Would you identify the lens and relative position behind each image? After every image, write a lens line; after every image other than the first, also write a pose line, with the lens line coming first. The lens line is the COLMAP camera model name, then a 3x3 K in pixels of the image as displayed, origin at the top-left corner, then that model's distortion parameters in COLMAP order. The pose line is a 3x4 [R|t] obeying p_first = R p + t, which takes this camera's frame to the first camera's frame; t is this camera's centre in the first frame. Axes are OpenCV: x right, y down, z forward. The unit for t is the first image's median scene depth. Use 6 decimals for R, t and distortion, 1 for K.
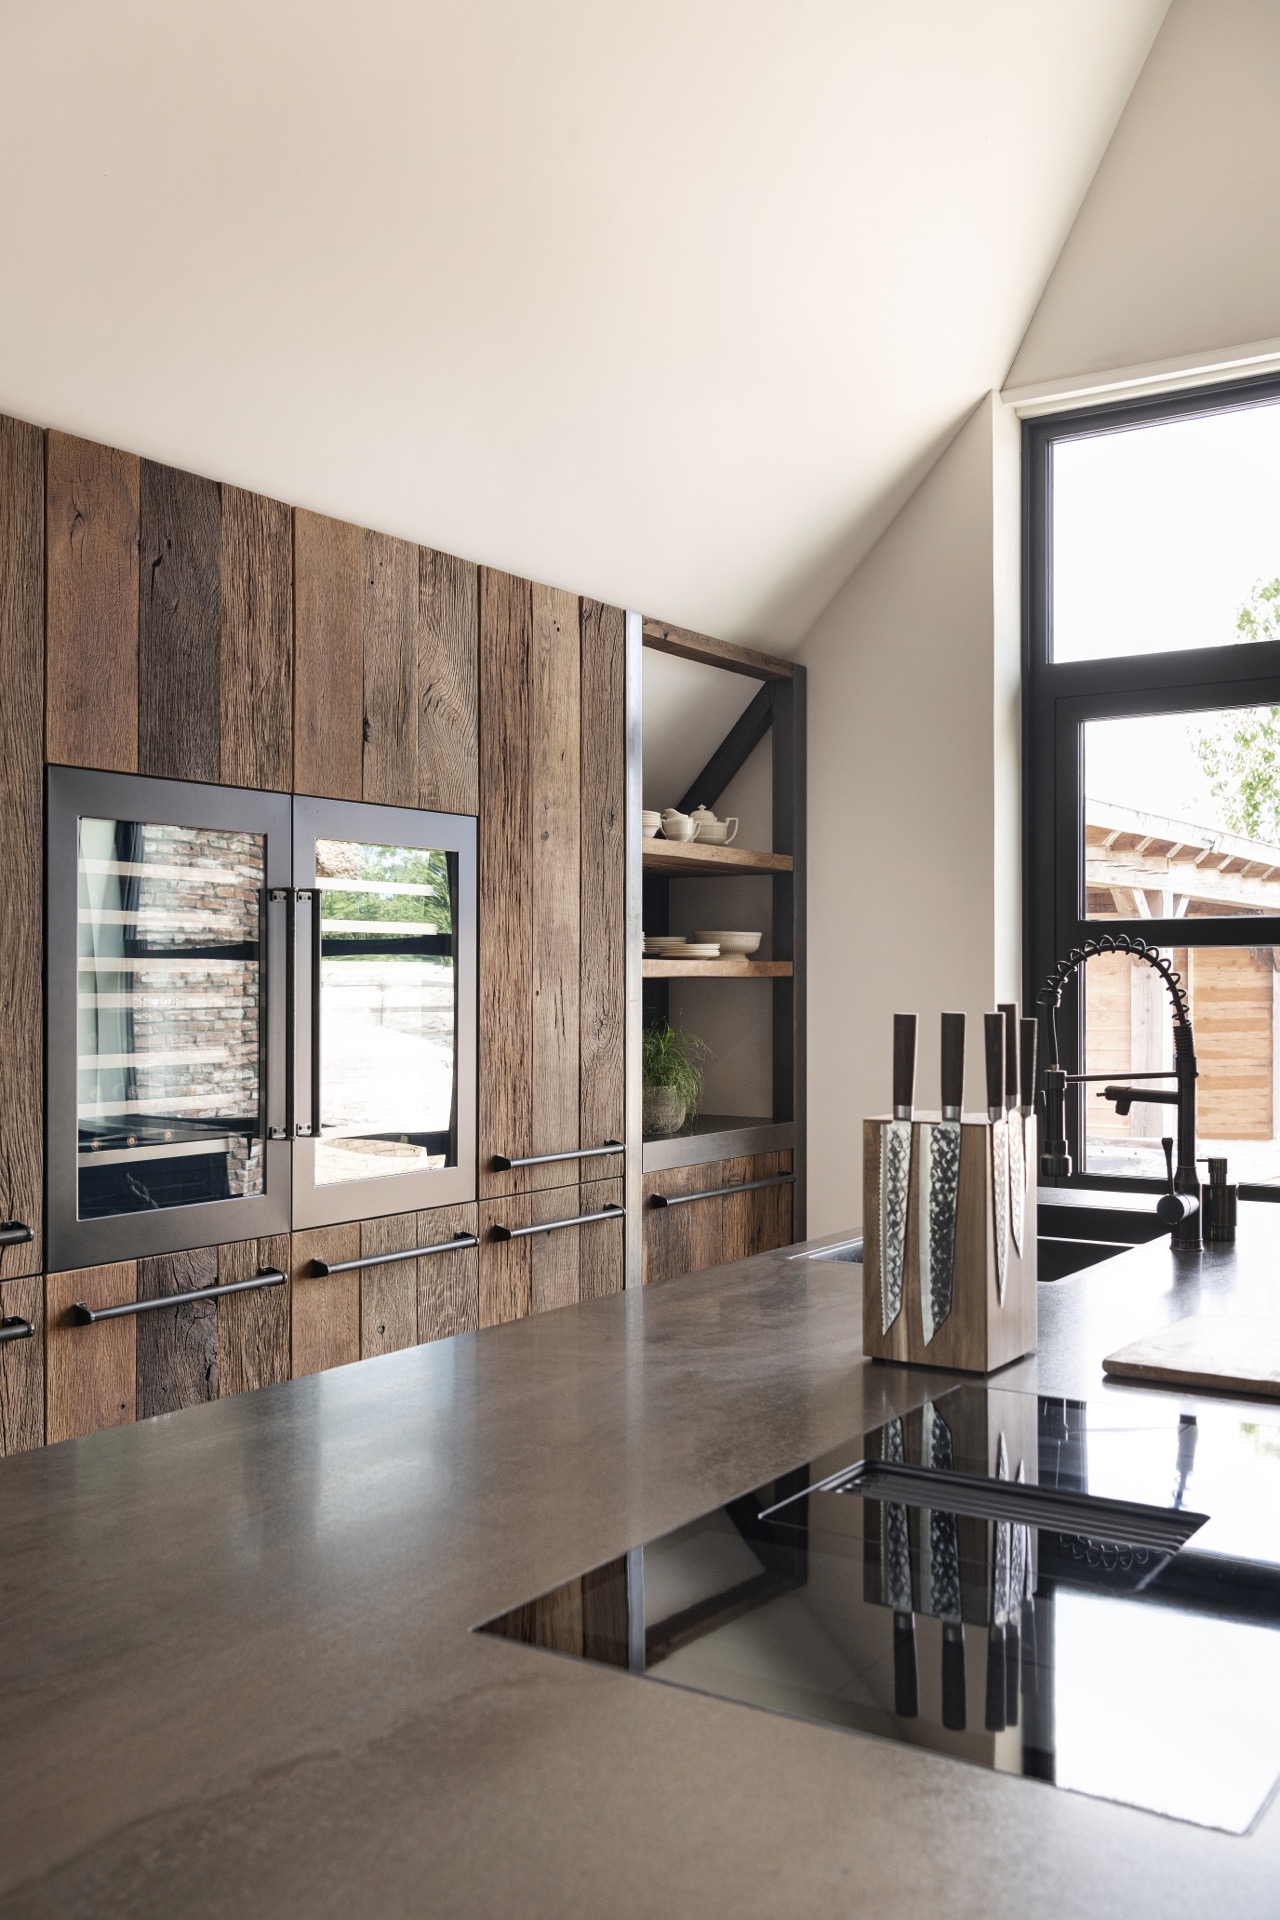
lens RADIAL K [[1684.4, 0, 768.9], [0, 1684.4, 948.1], [0, 0, 1]] dist [-0.012051, -0.006333]
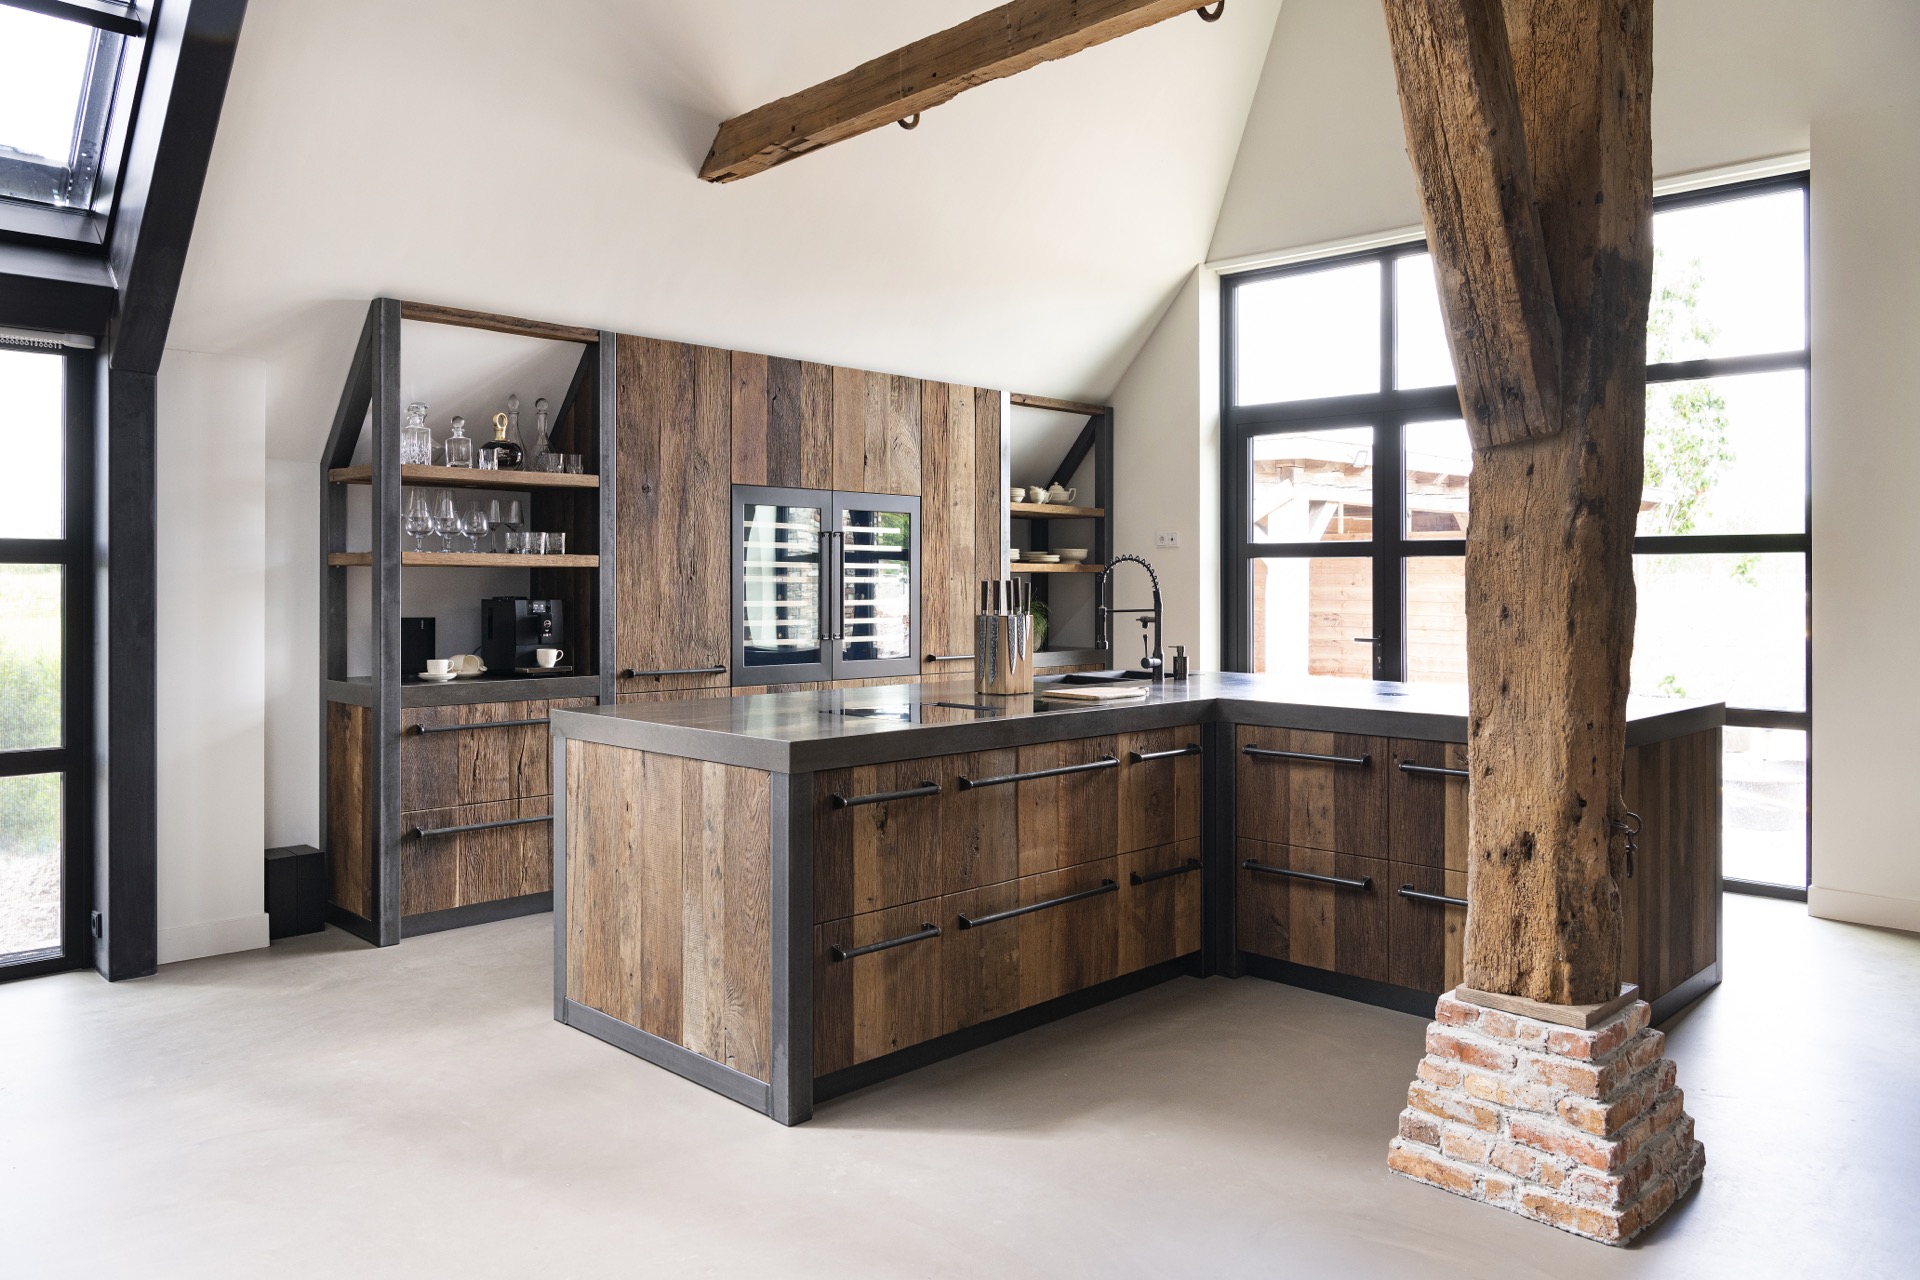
lens RADIAL K [[1369.8, 0, 996.3], [0, 1369.8, 581.3], [0, 0, 1]] dist [0.004162, -0.000905]
pose [[0.976107, 0.007706, -0.217152, 0.297057], [-0.003360, 0.999787, 0.020376, -0.005424], [0.217262, -0.019160, 0.975925, -0.676807]]
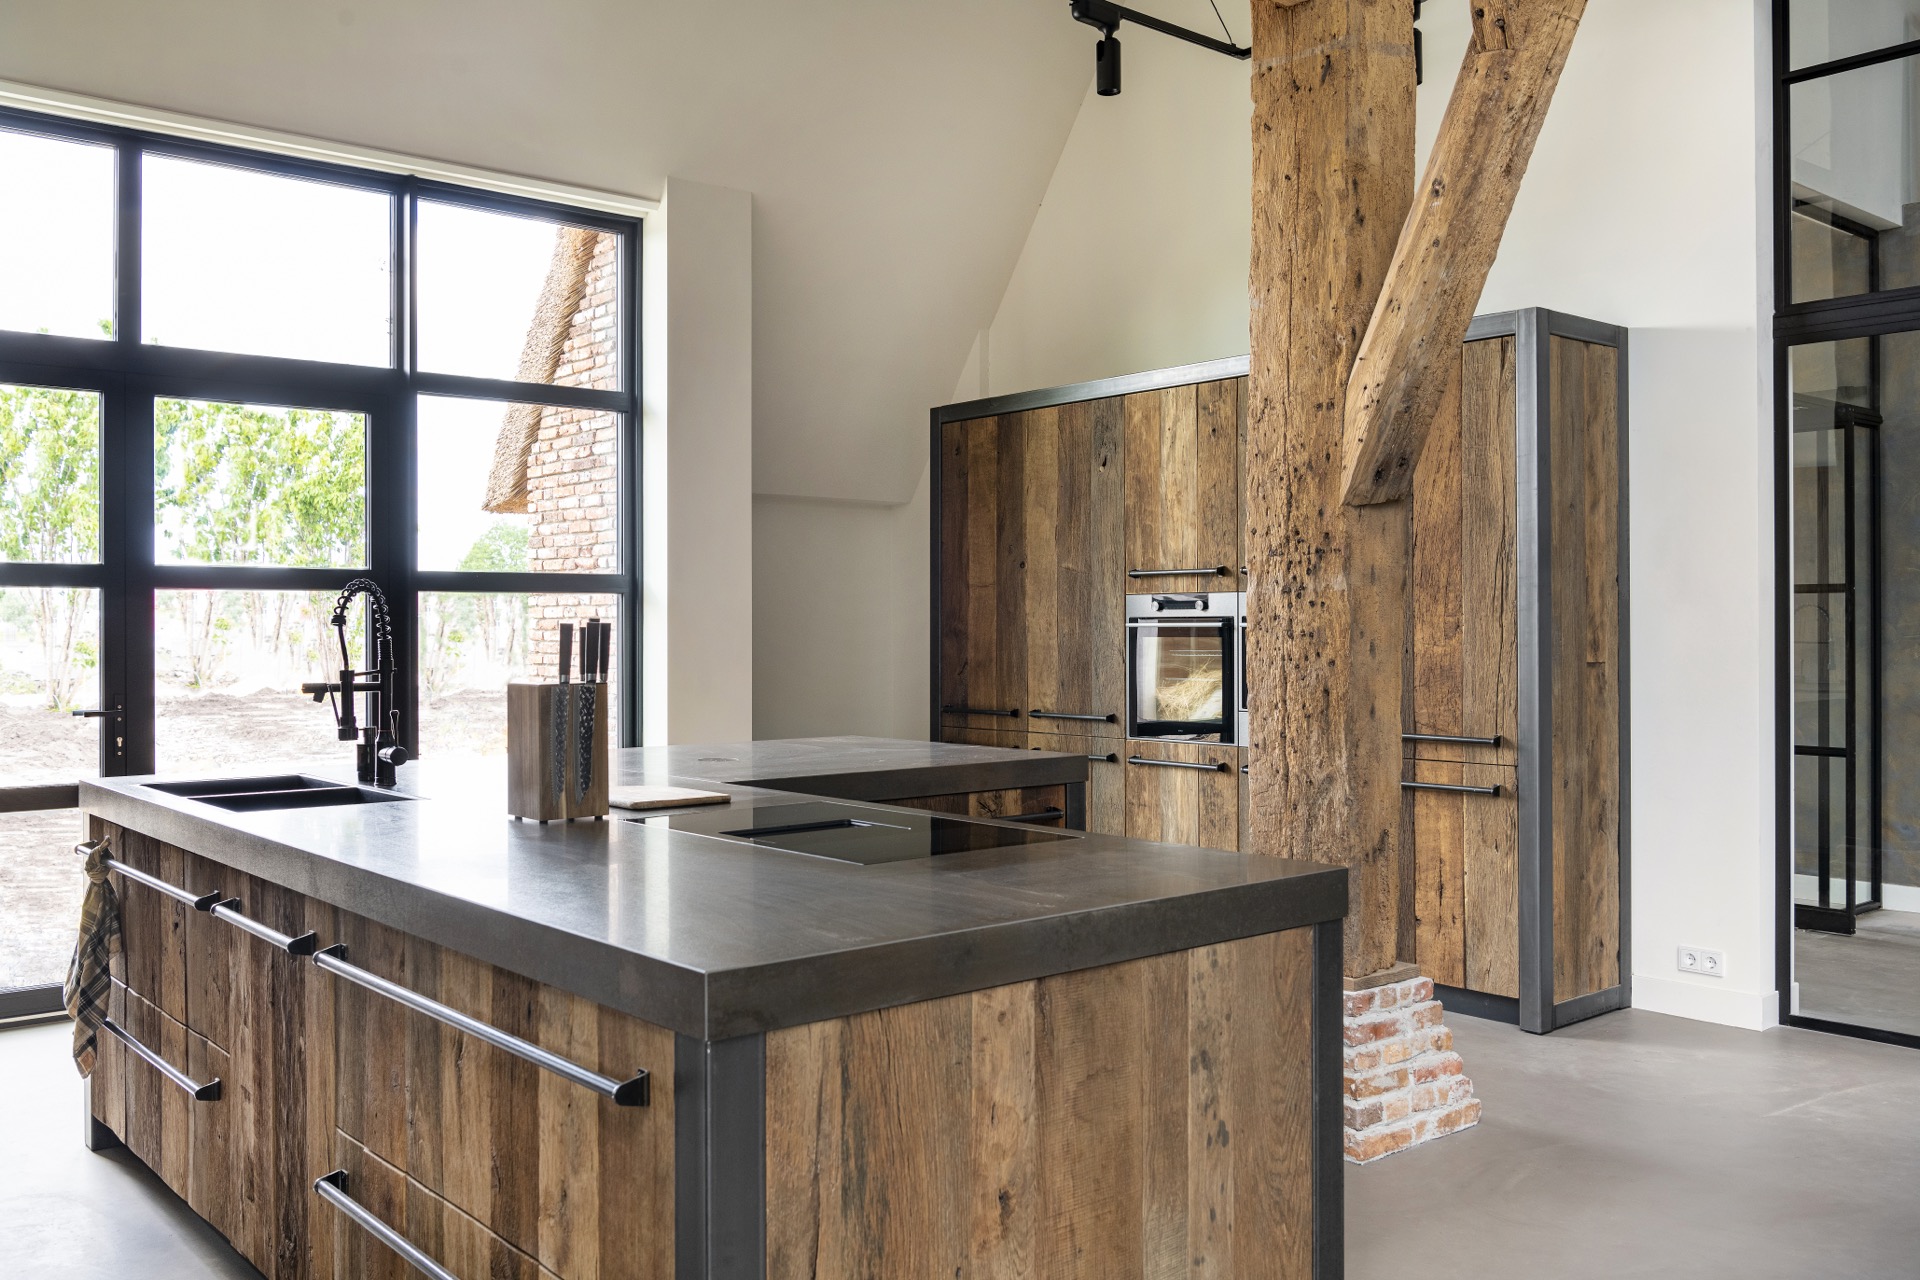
lens RADIAL K [[1619.3, 0, 968.2], [0, 1619.3, 607.1], [0, 0, 1]] dist [-0.014311, -0.003672]
pose [[0.318216, 0.016436, 0.947876, -0.651789], [-0.016850, 0.999790, -0.011679, 0.016680], [-0.947868, -0.012255, 0.318426, 0.023186]]
